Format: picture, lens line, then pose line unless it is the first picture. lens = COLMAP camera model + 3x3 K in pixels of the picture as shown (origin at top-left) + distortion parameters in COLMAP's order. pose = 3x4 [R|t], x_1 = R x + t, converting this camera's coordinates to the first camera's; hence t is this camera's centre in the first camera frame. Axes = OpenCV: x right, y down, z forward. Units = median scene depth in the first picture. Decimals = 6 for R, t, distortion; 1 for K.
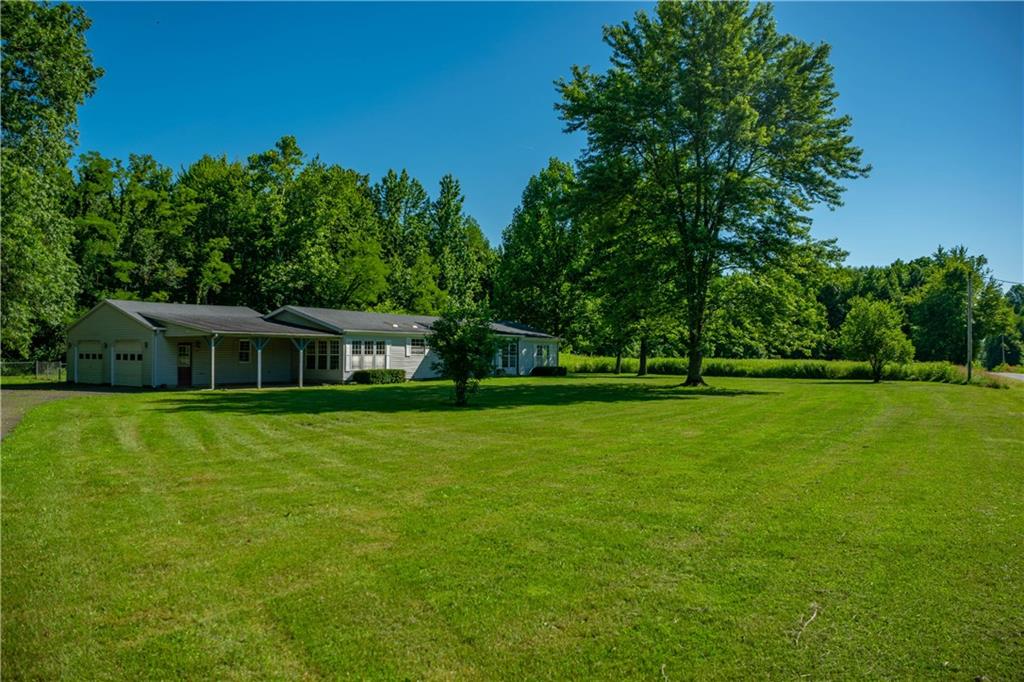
lens RADIAL K [[817.7, 0, 512.0], [0, 817.7, 341.0], [0, 0, 1]] dist [-0.169313, 0.205469]
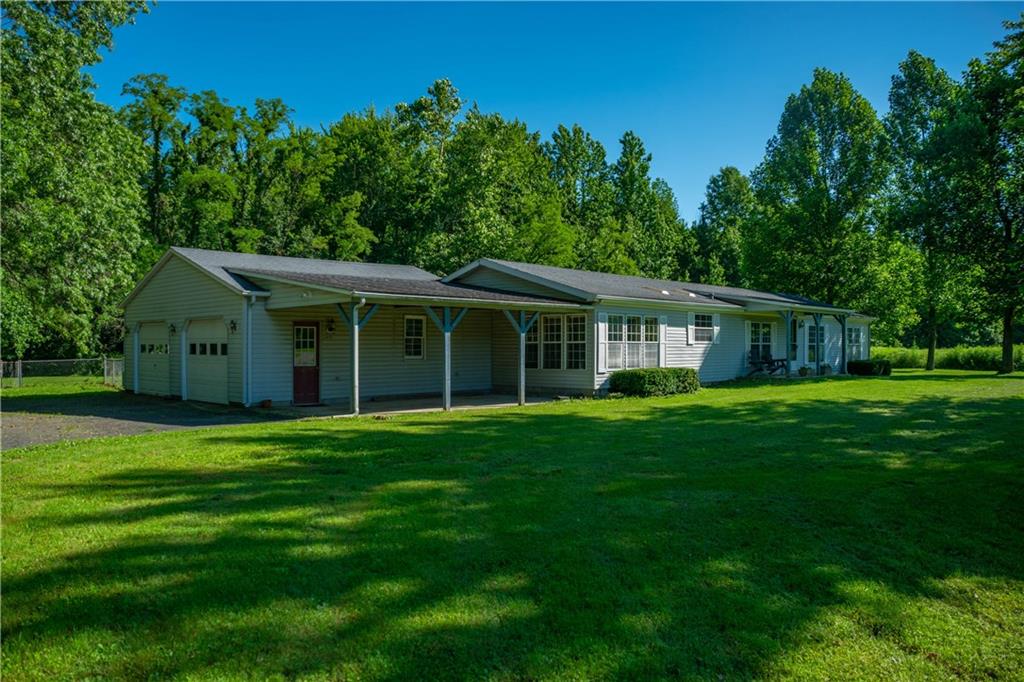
lens RADIAL K [[817.7, 0, 512.0], [0, 817.7, 341.0], [0, 0, 1]] dist [-0.169313, 0.205469]
pose [[0.985205, -0.008515, -0.171171, -0.158390], [0.010030, 0.999918, 0.007993, 0.010712], [0.171089, -0.009591, 0.985209, 0.429269]]
